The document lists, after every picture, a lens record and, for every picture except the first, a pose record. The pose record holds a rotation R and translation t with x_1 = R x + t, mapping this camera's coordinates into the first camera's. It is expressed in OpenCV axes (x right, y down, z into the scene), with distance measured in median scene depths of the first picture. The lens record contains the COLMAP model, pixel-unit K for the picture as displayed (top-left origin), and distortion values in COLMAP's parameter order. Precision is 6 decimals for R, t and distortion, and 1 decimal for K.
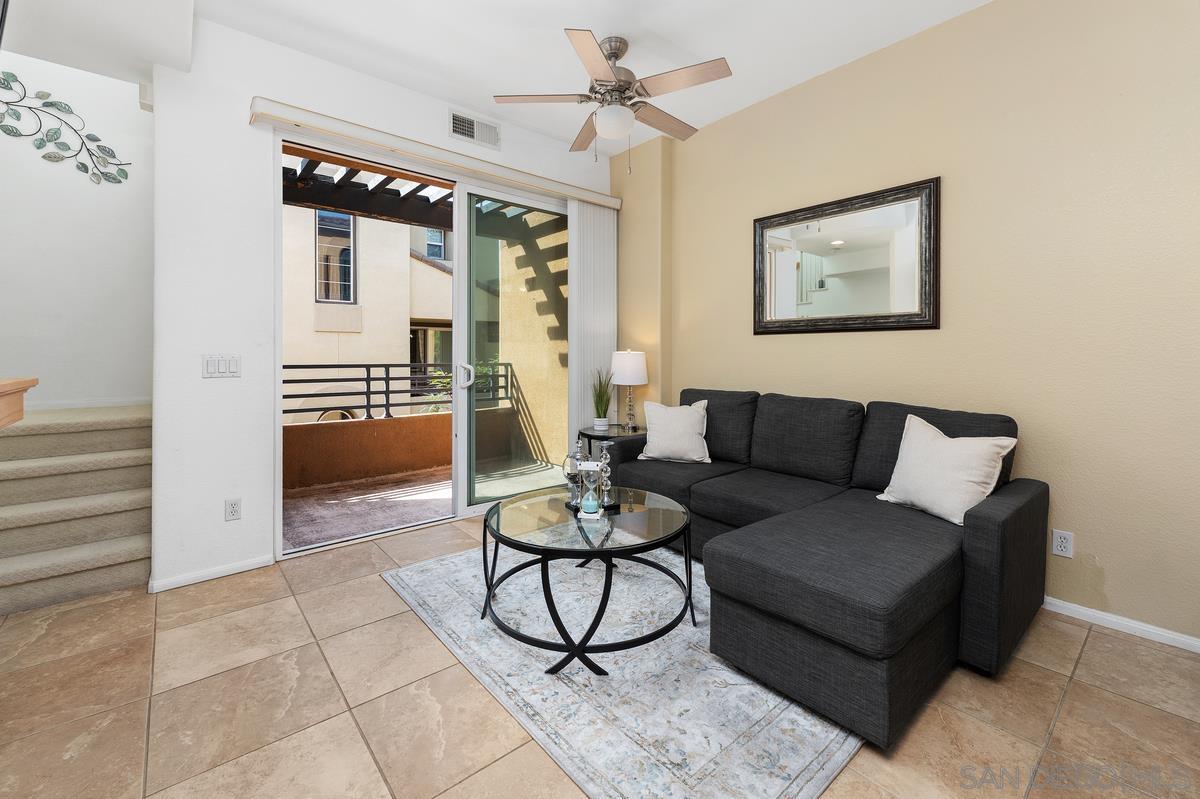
lens RADIAL K [[492.9, 0, 598.0], [0, 492.9, 364.2], [0, 0, 1]] dist [-0.002421, 0.000284]
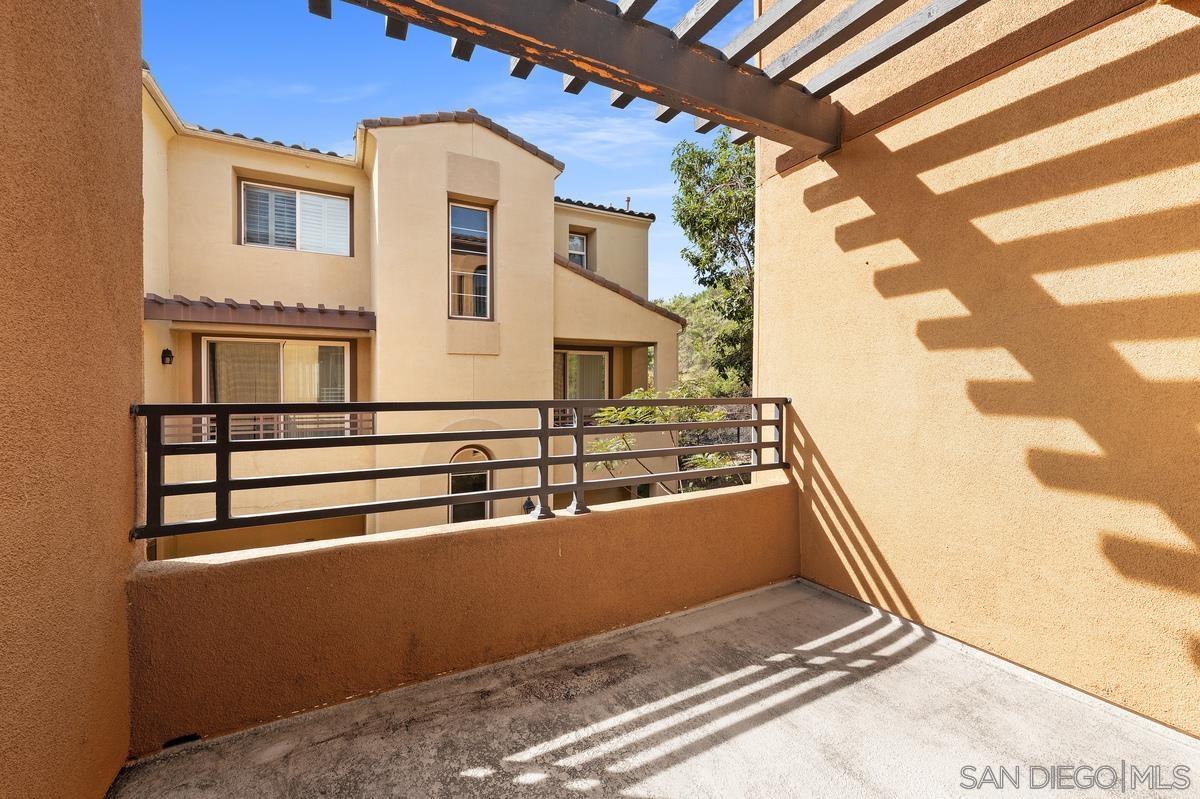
lens RADIAL K [[492.9, 0, 608.6], [0, 492.9, 399.3], [0, 0, 1]] dist [-0.002421, 0.000284]
pose [[0.978284, 0.008980, -0.207076, -0.254685], [-0.006308, 0.999888, 0.013564, -0.007061], [0.207175, -0.011963, 0.978231, 0.455926]]
